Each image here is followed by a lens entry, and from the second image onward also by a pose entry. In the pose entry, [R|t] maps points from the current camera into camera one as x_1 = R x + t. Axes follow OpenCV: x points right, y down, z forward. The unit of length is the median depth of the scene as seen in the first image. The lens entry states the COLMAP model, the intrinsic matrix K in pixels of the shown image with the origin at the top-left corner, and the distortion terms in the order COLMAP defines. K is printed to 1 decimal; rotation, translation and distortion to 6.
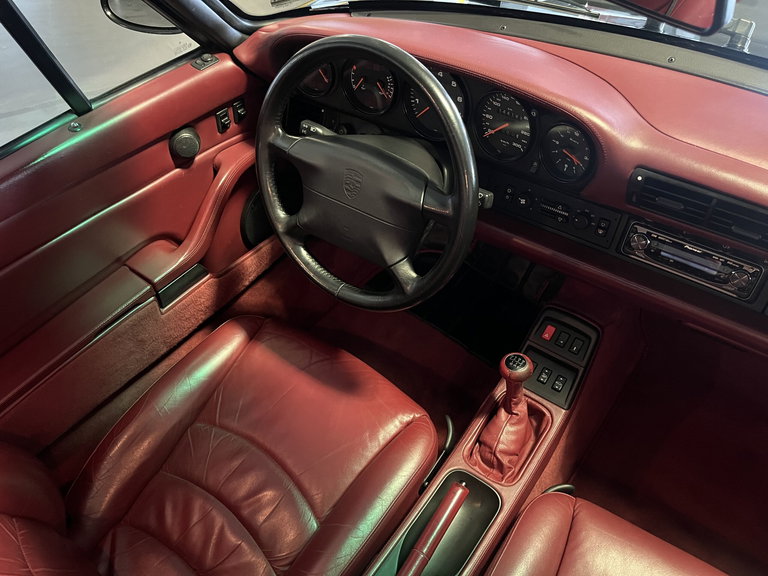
lens RADIAL K [[570.3, 0, 384.0], [0, 570.3, 288.0], [0, 0, 1]] dist [0.101800, -0.133190]
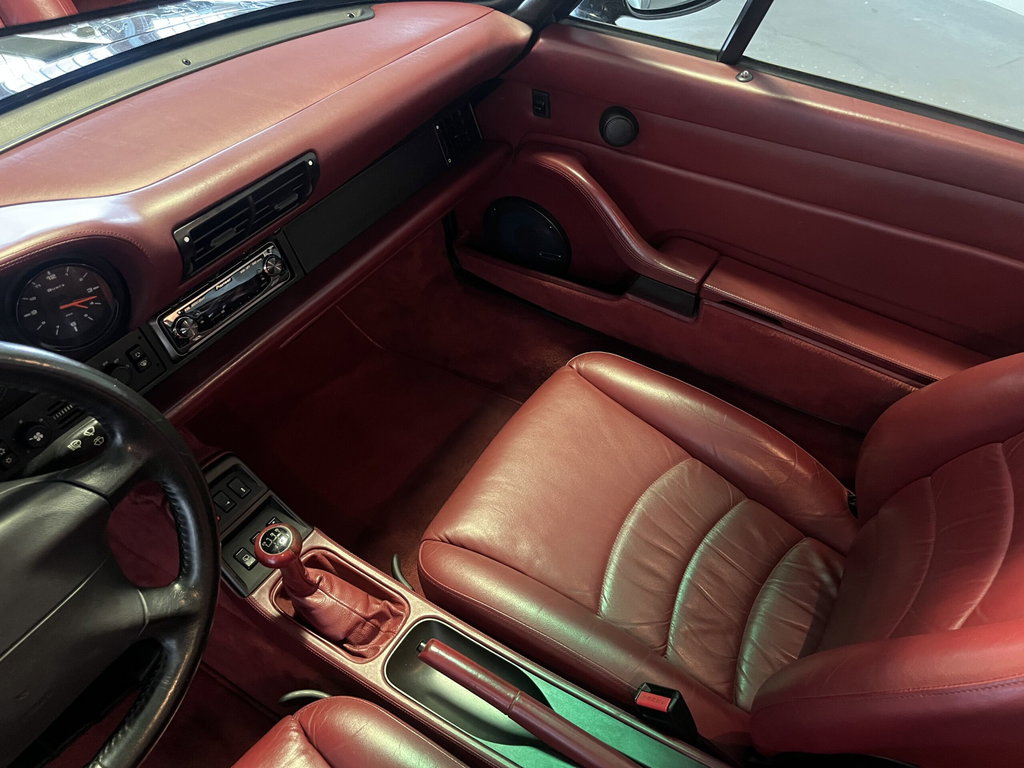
lens RADIAL K [[760.3, 0, 512.0], [0, 760.3, 384.0], [0, 0, 1]] dist [0.101800, -0.133190]
pose [[-0.090984, -0.675225, 0.731979, -0.345680], [0.714319, 0.467895, 0.520406, -0.235462], [-0.693880, 0.570216, 0.439755, 0.262226]]
